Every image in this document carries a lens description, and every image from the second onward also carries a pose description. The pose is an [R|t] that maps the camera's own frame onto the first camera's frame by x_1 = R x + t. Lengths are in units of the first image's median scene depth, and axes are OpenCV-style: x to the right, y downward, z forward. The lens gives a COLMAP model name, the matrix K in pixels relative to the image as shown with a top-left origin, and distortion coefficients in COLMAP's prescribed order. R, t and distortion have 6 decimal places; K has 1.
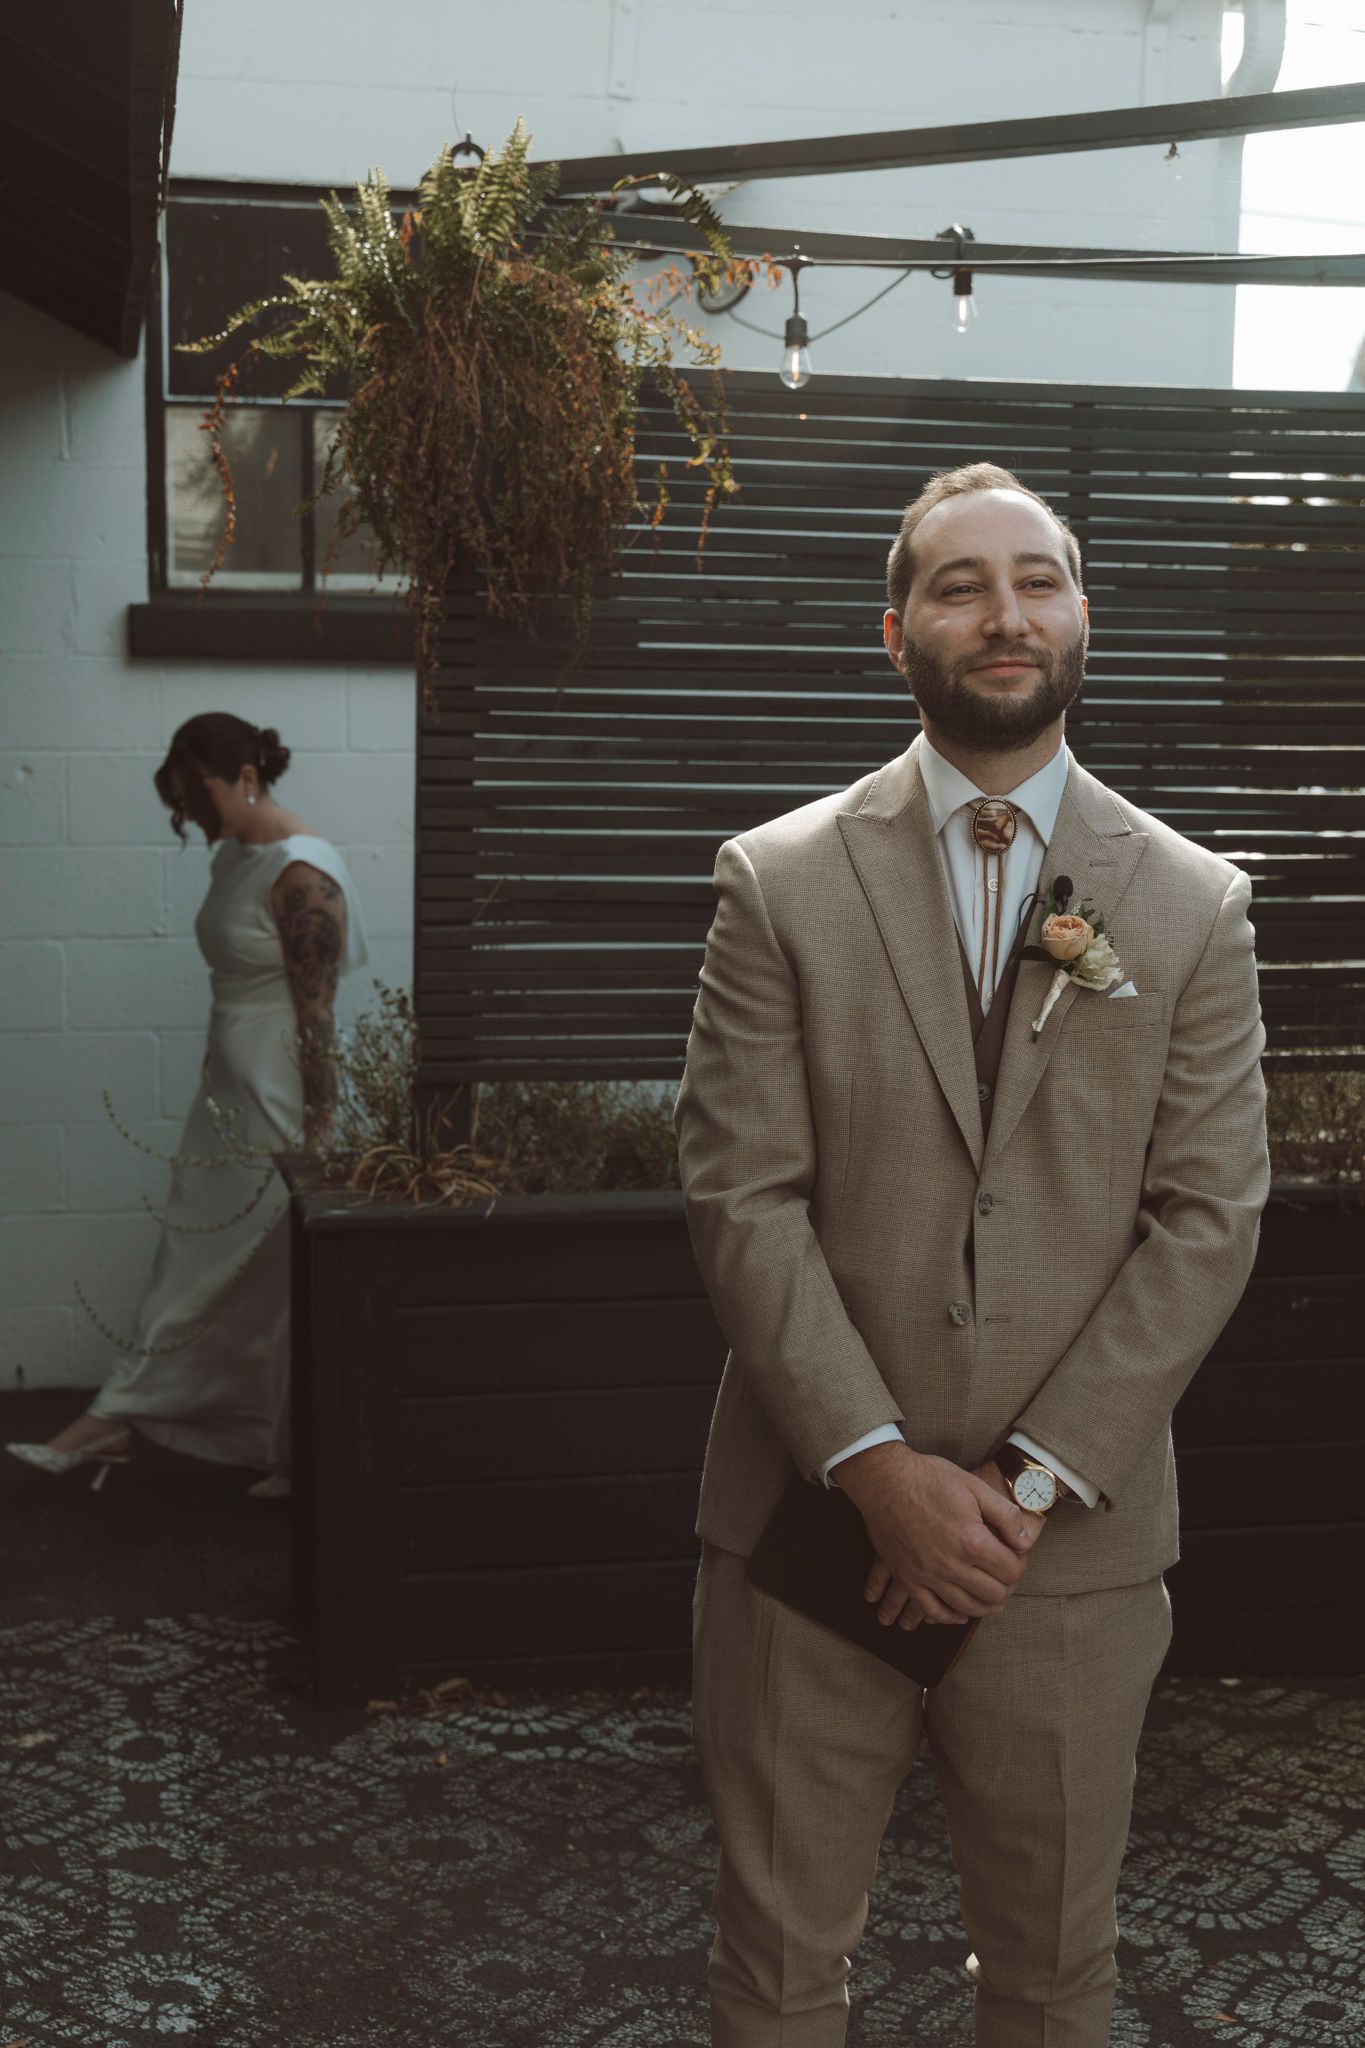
lens RADIAL K [[2986.0, 0, 681.9], [0, 2986.0, 1029.5], [0, 0, 1]] dist [0.012011, 0.050539]
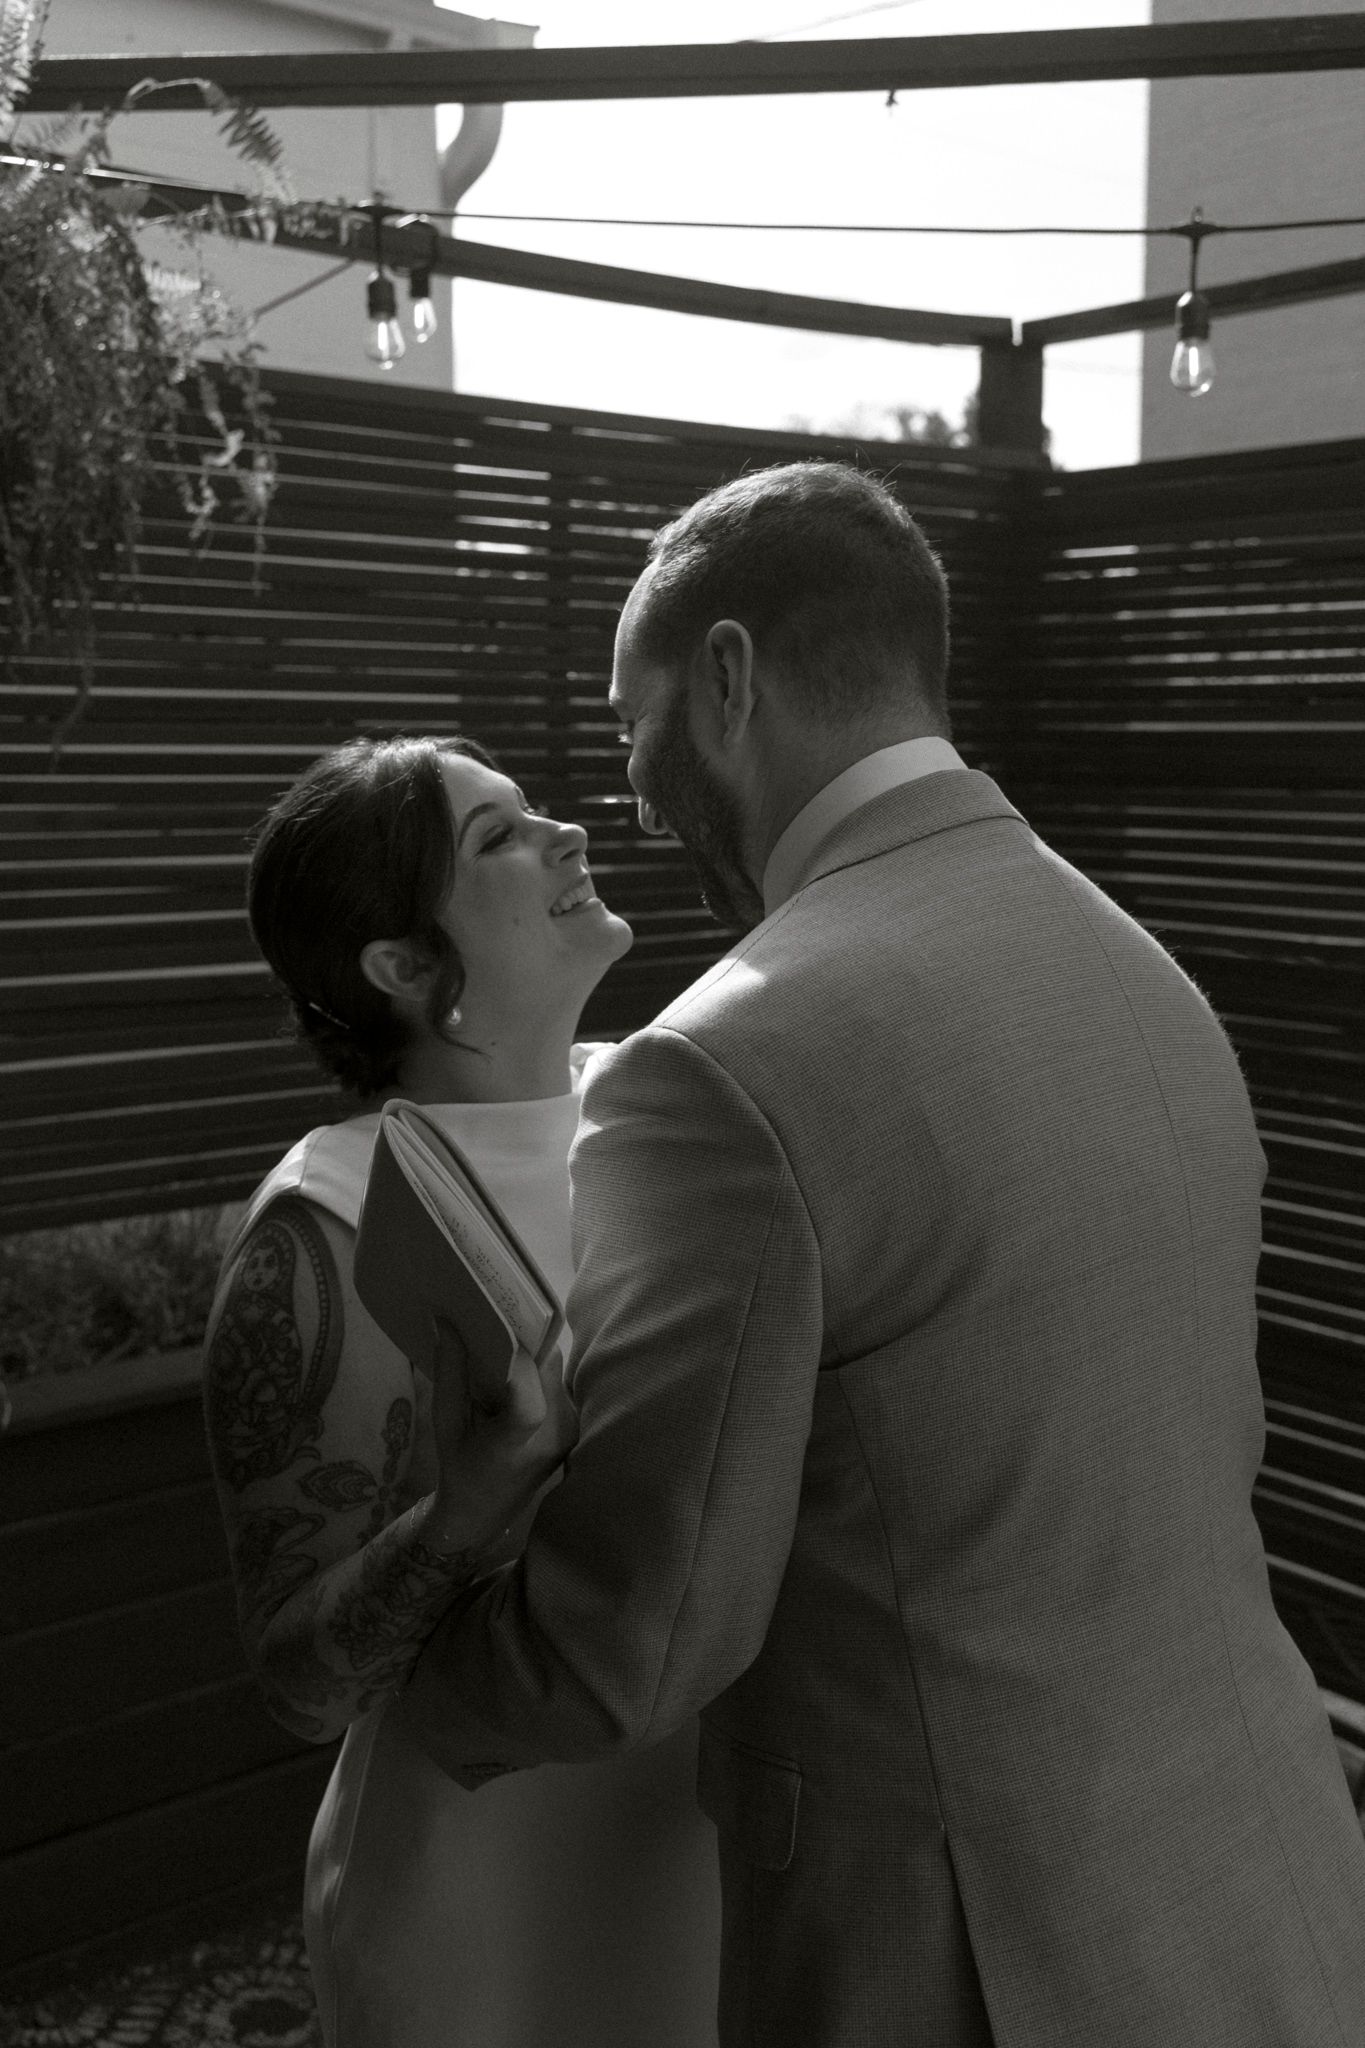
lens RADIAL K [[2227.8, 0, 682.5], [0, 2227.8, 1024.0], [0, 0, 1]] dist [-0.004703, -0.012326]
pose [[0.880155, -0.072309, 0.469147, -0.180355], [0.067072, 0.997358, 0.027889, -0.047762], [-0.469924, 0.006920, 0.882680, 0.417519]]
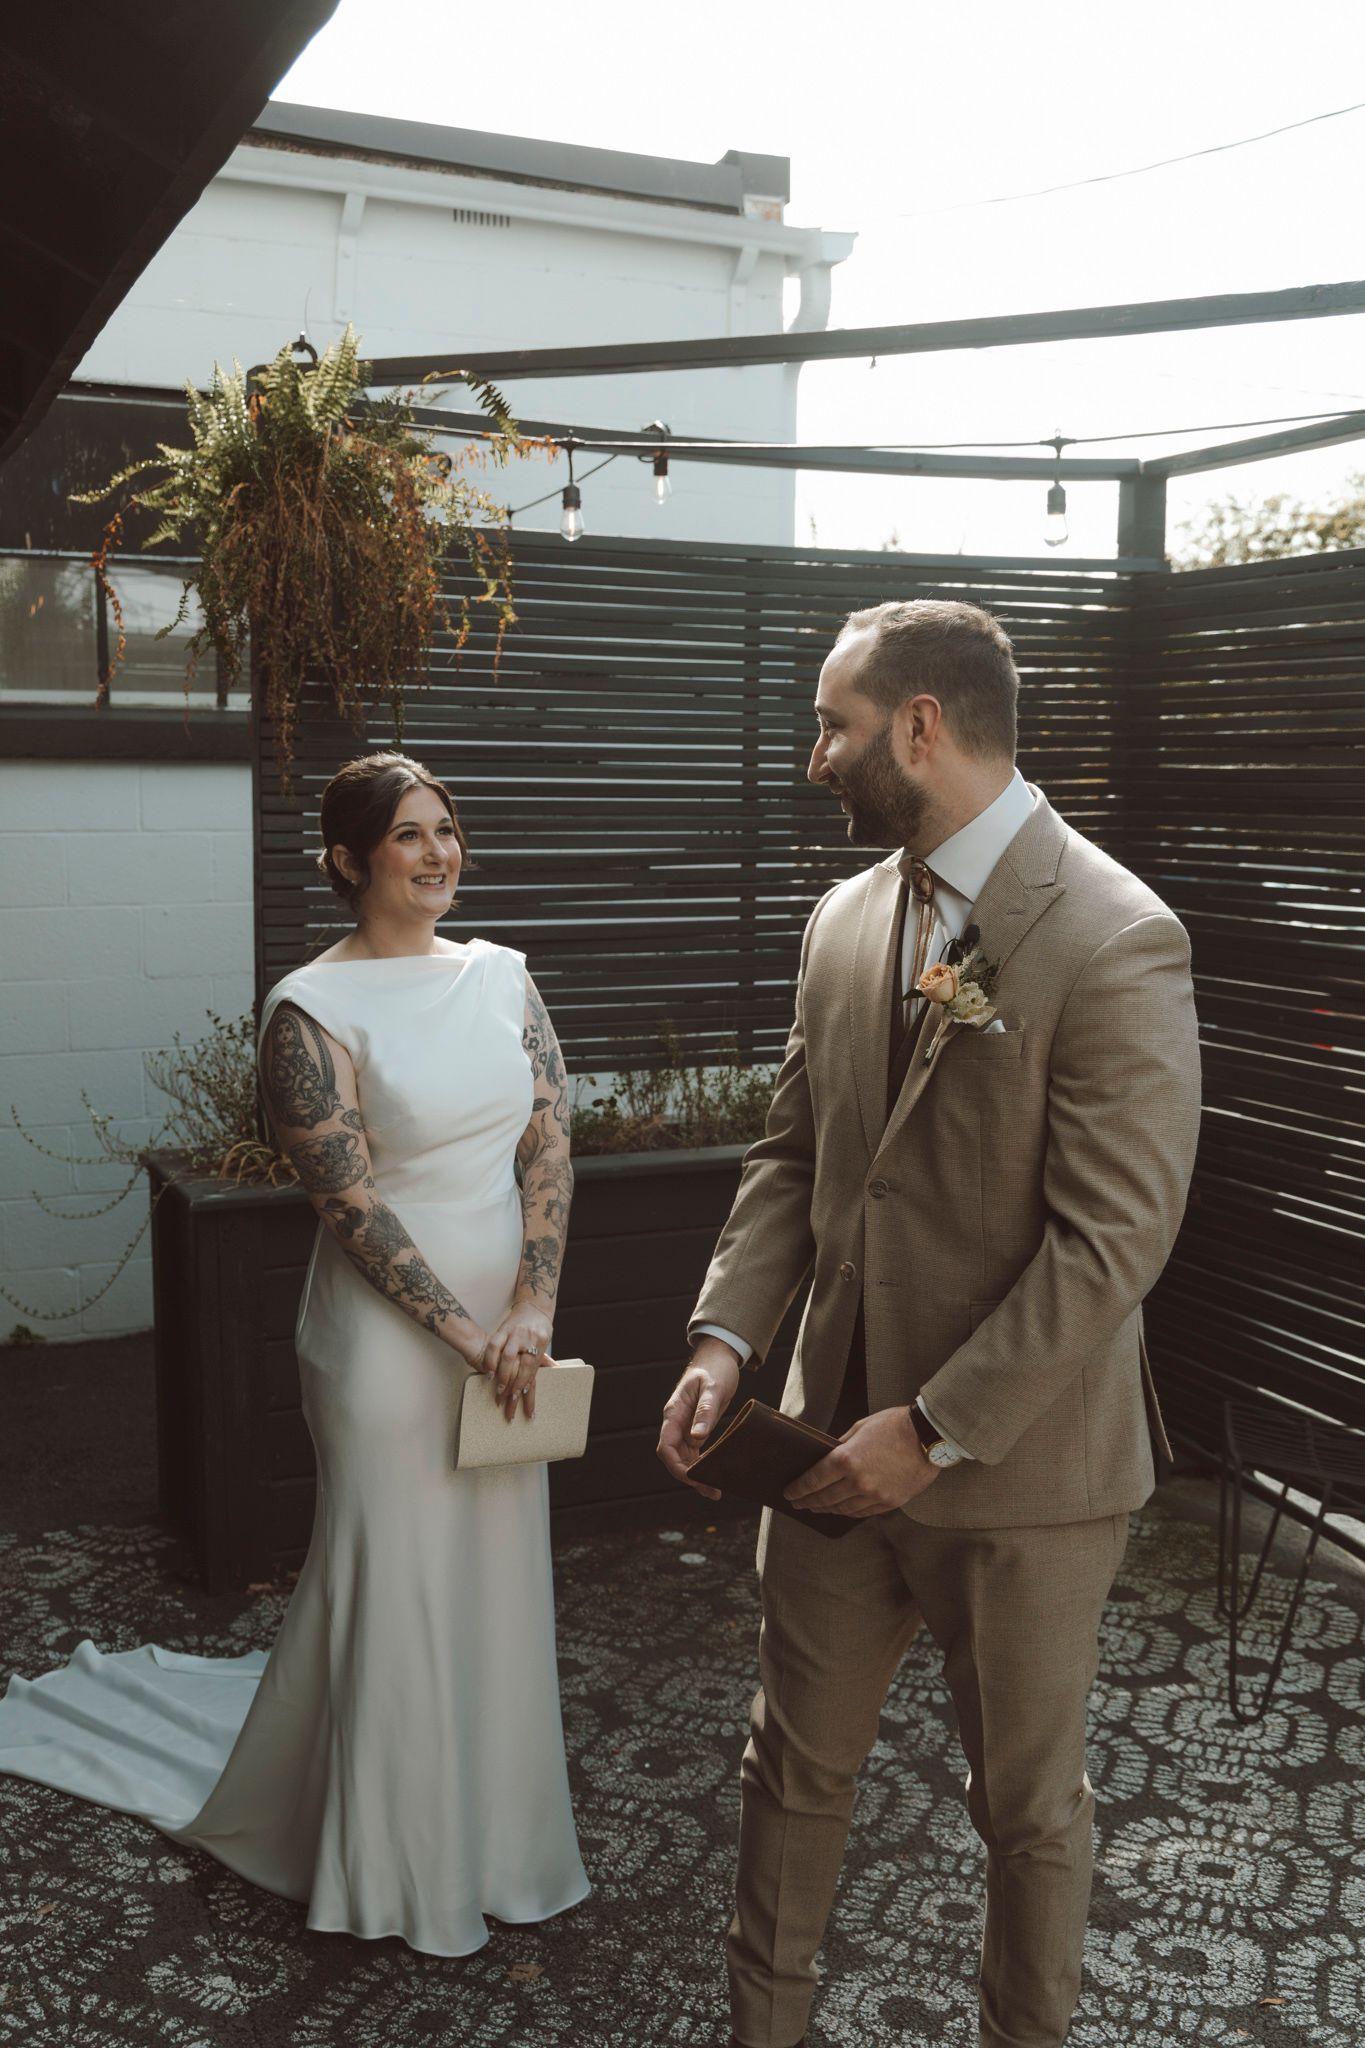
lens RADIAL K [[2144.9, 0, 696.2], [0, 2144.9, 1029.7], [0, 0, 1]] dist [0.016212, 0.023253]
pose [[0.975658, -0.034165, 0.216621, -0.114409], [0.034551, 0.999401, 0.002005, -0.003485], [-0.216559, 0.005529, 0.976254, 0.081768]]
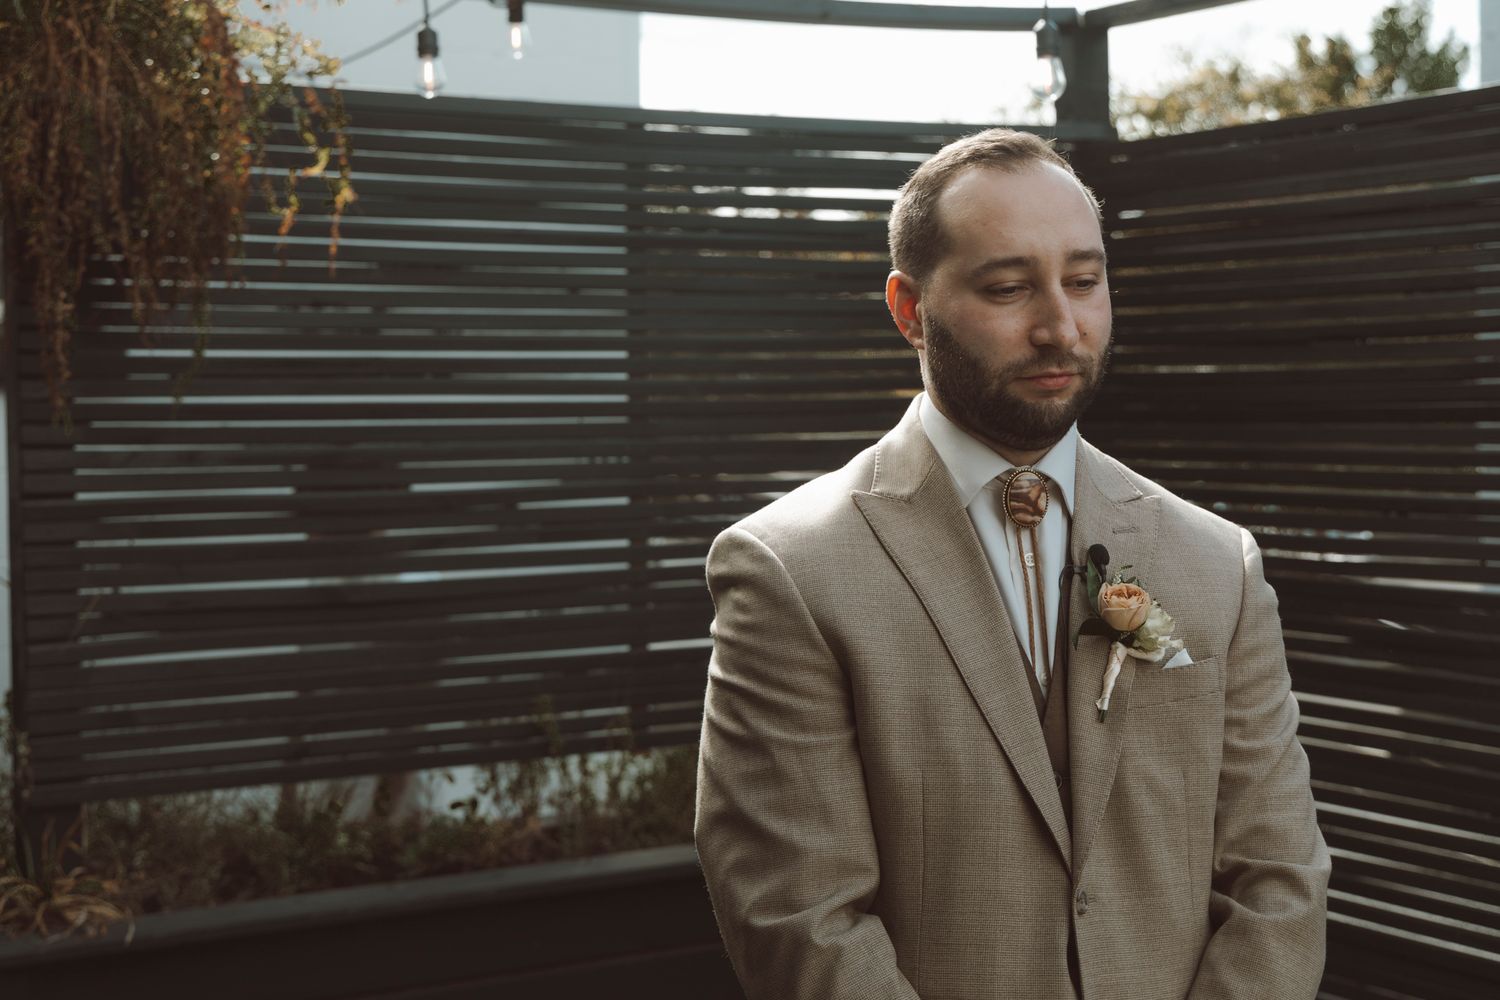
lens RADIAL K [[2461.2, 0, 767.0], [0, 2461.2, 501.7], [0, 0, 1]] dist [0.044969, 0.003124]
pose [[0.935670, -0.040276, 0.350570, -0.150970], [0.067593, 0.995525, -0.066032, -0.012713], [-0.346342, 0.085480, 0.934206, 0.176009]]
